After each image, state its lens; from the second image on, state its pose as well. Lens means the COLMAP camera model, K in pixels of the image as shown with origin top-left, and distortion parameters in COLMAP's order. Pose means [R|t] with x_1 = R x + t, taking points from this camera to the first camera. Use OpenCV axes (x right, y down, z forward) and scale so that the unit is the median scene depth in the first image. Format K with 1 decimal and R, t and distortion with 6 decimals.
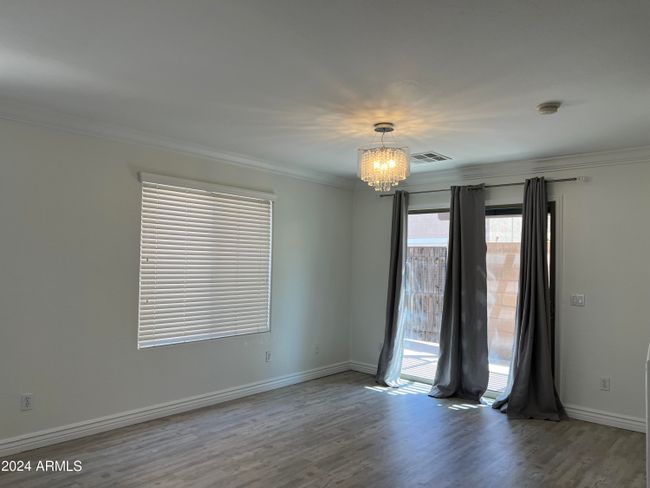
lens RADIAL K [[491.1, 0, 323.9], [0, 491.1, 250.6], [0, 0, 1]] dist [0.057014, -0.055813]
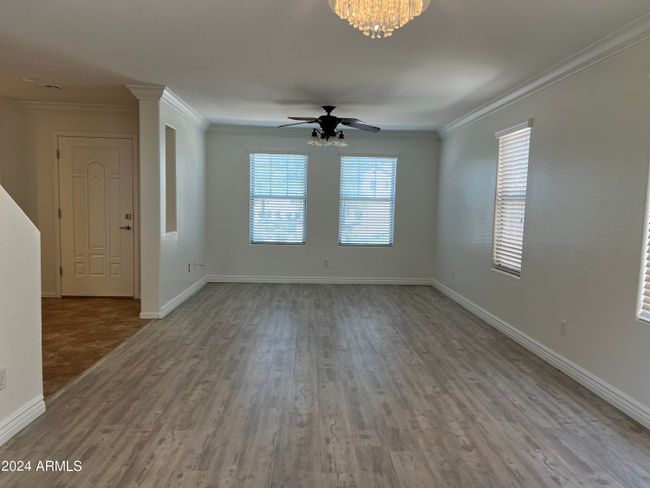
lens RADIAL K [[491.1, 0, 323.9], [0, 491.1, 250.6], [0, 0, 1]] dist [0.057014, -0.055813]
pose [[-0.719116, 0.027526, -0.694345, 0.419176], [-0.025964, 0.997453, 0.066432, 0.054894], [0.694405, 0.065800, -0.716570, 1.069939]]
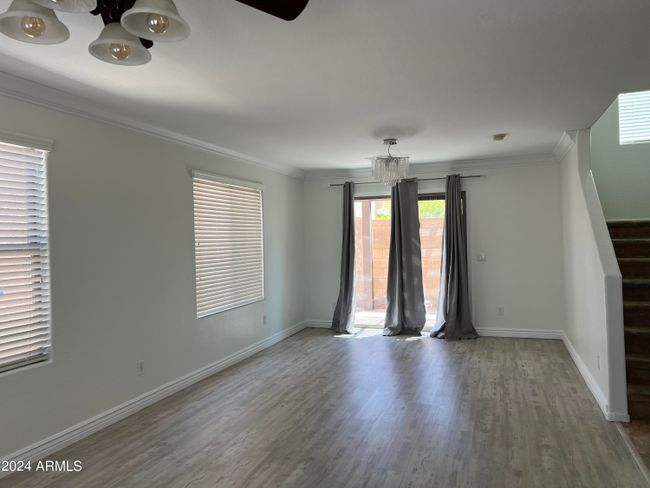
lens RADIAL K [[491.1, 0, 323.9], [0, 491.1, 250.6], [0, 0, 1]] dist [0.057014, -0.055813]
pose [[0.924323, -0.051820, 0.378077, -0.474695], [0.033492, 0.997930, 0.054895, -0.018738], [-0.380139, -0.038078, 0.924145, -0.184479]]
